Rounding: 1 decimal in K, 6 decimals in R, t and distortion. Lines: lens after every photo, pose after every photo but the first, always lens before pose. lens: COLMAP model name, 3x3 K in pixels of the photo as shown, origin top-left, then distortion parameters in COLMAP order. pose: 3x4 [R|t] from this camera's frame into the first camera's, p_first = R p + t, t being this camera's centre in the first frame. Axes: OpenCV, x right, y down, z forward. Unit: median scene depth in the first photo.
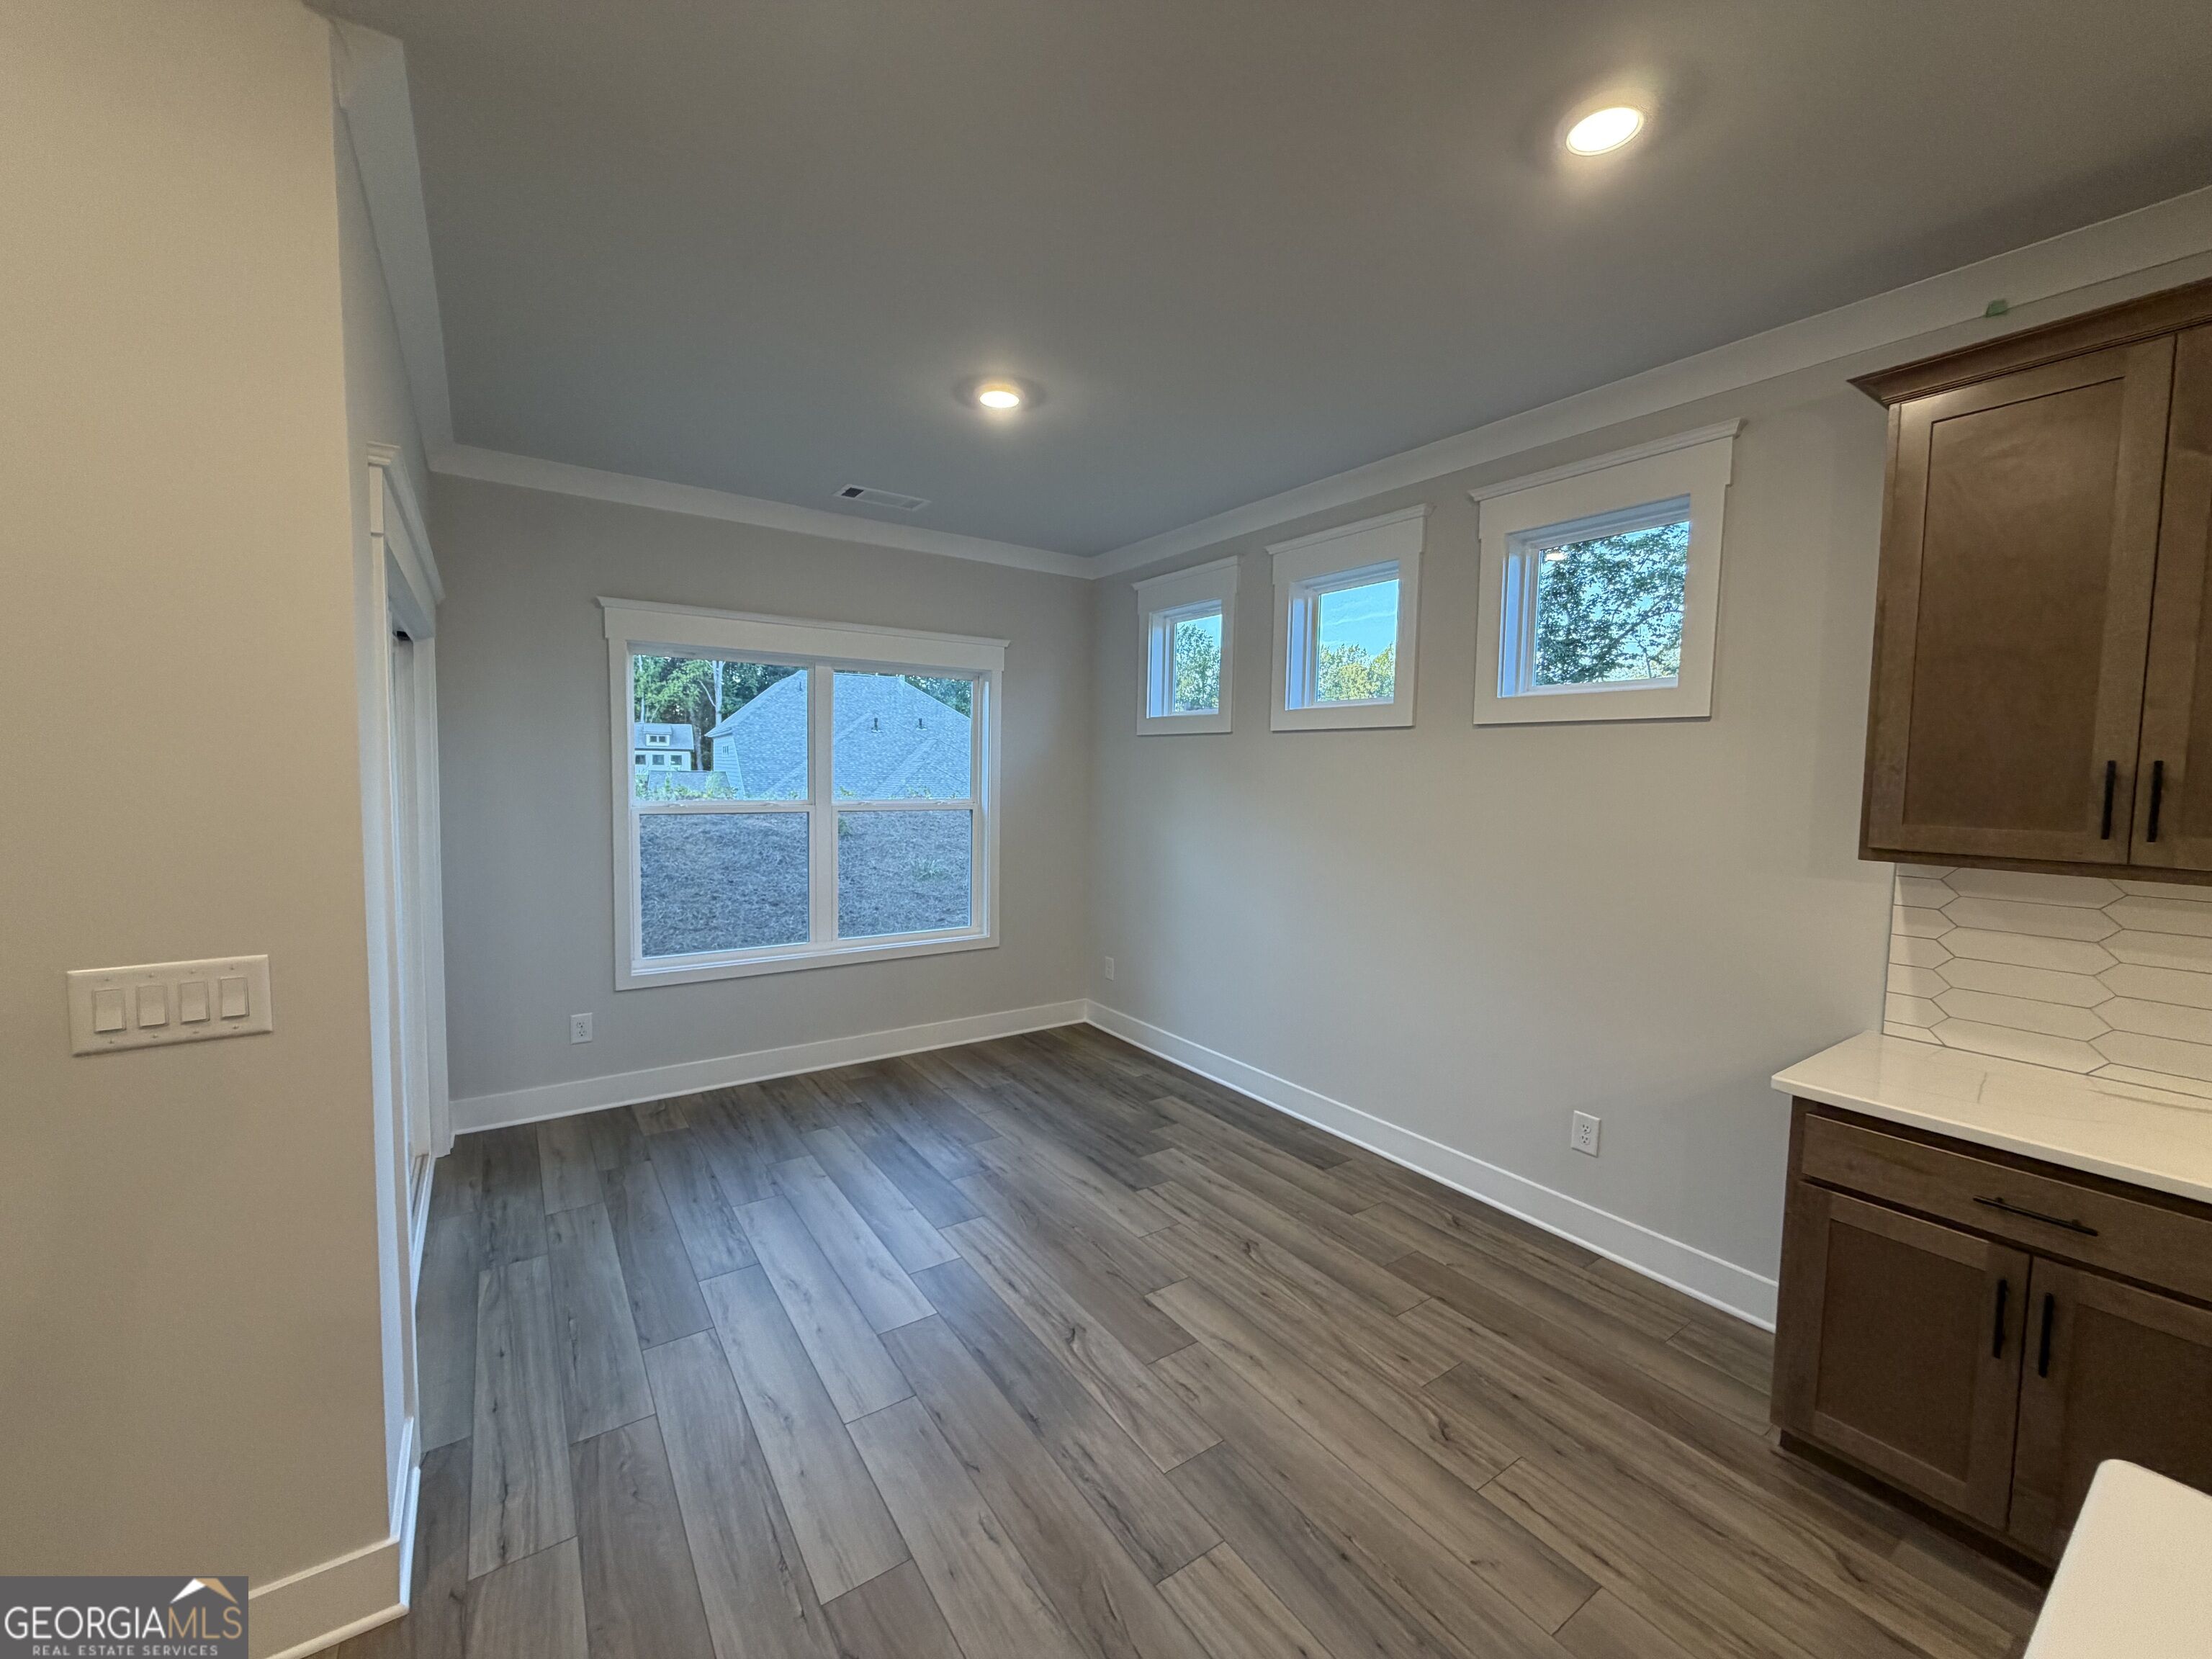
lens RADIAL K [[875.7, 0, 1105.2], [0, 875.7, 827.0], [0, 0, 1]] dist [-0.000270, -0.000301]
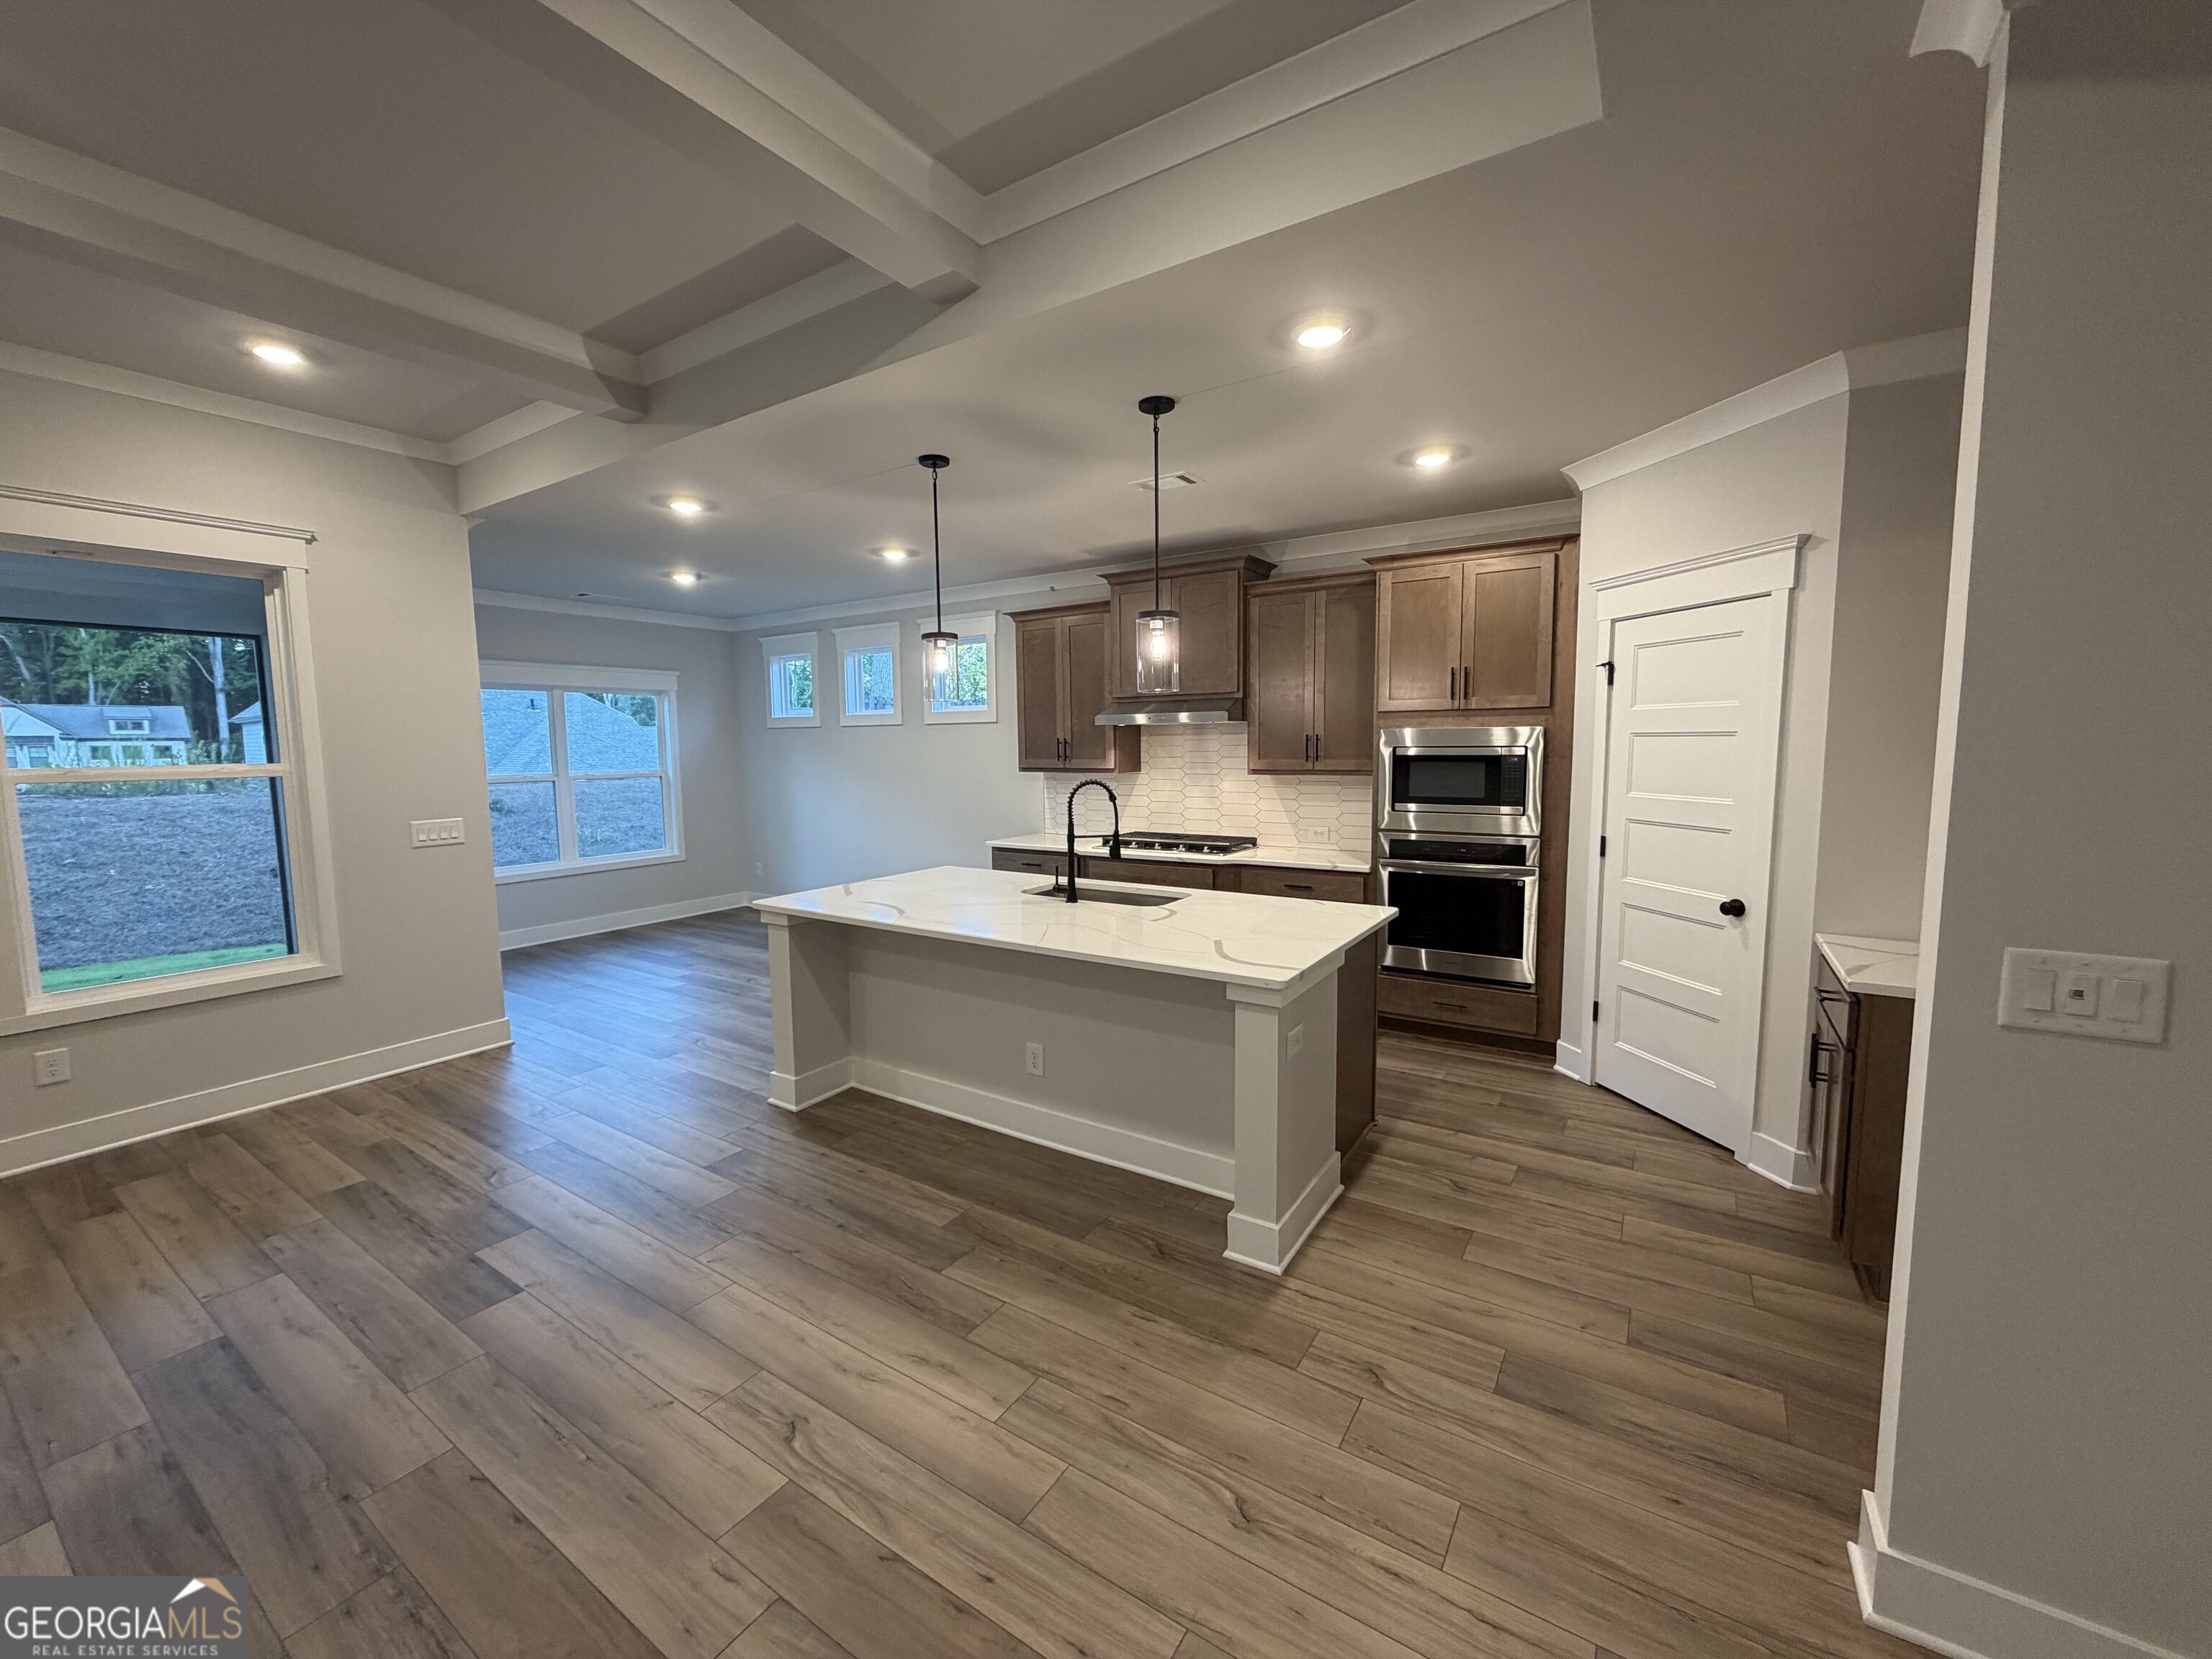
lens RADIAL K [[875.7, 0, 1103.0], [0, 875.7, 829.5], [0, 0, 1]] dist [-0.000270, -0.000301]
pose [[0.926883, -0.065031, 0.369674, -0.000562], [0.052400, 0.997651, 0.044119, 0.063974], [-0.371674, -0.021522, 0.928114, -1.043839]]
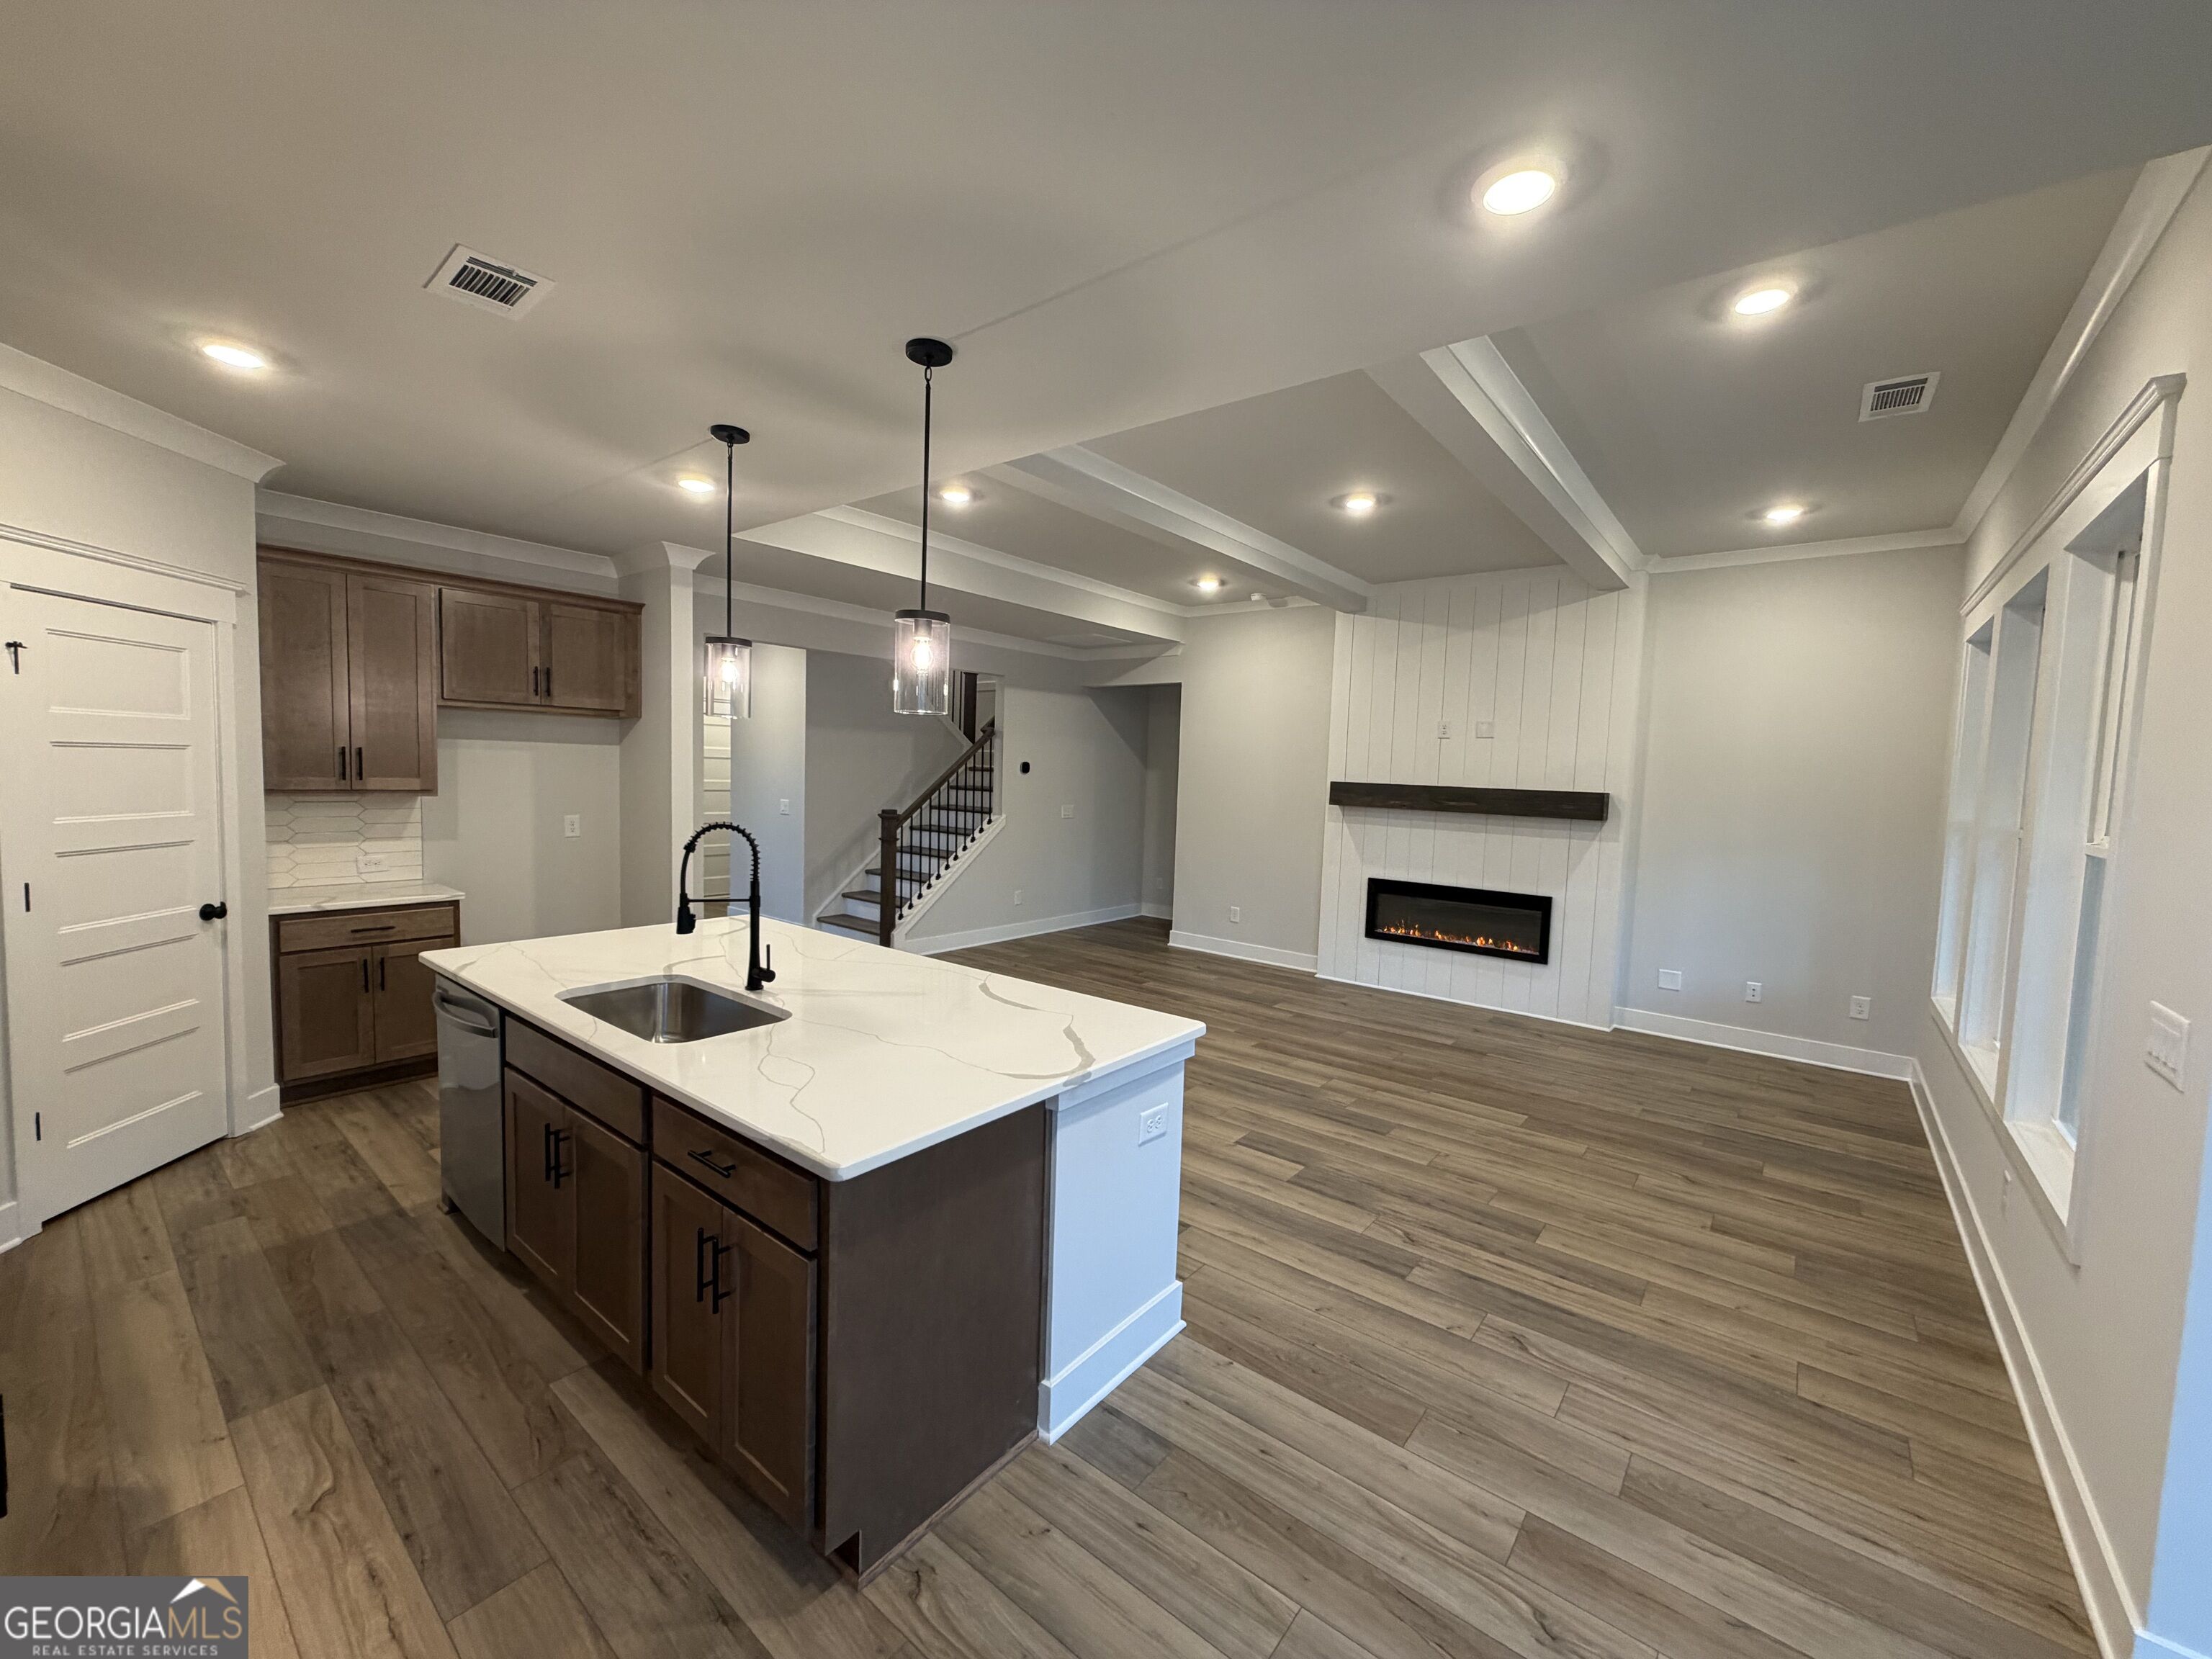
lens RADIAL K [[875.7, 0, 1100.6], [0, 875.7, 830.4], [0, 0, 1]] dist [-0.000270, -0.000301]
pose [[-0.958418, -0.029184, -0.283872, 0.260505], [-0.068985, 0.988948, 0.131239, -0.055195], [0.276905, 0.145365, -0.949838, 0.620477]]
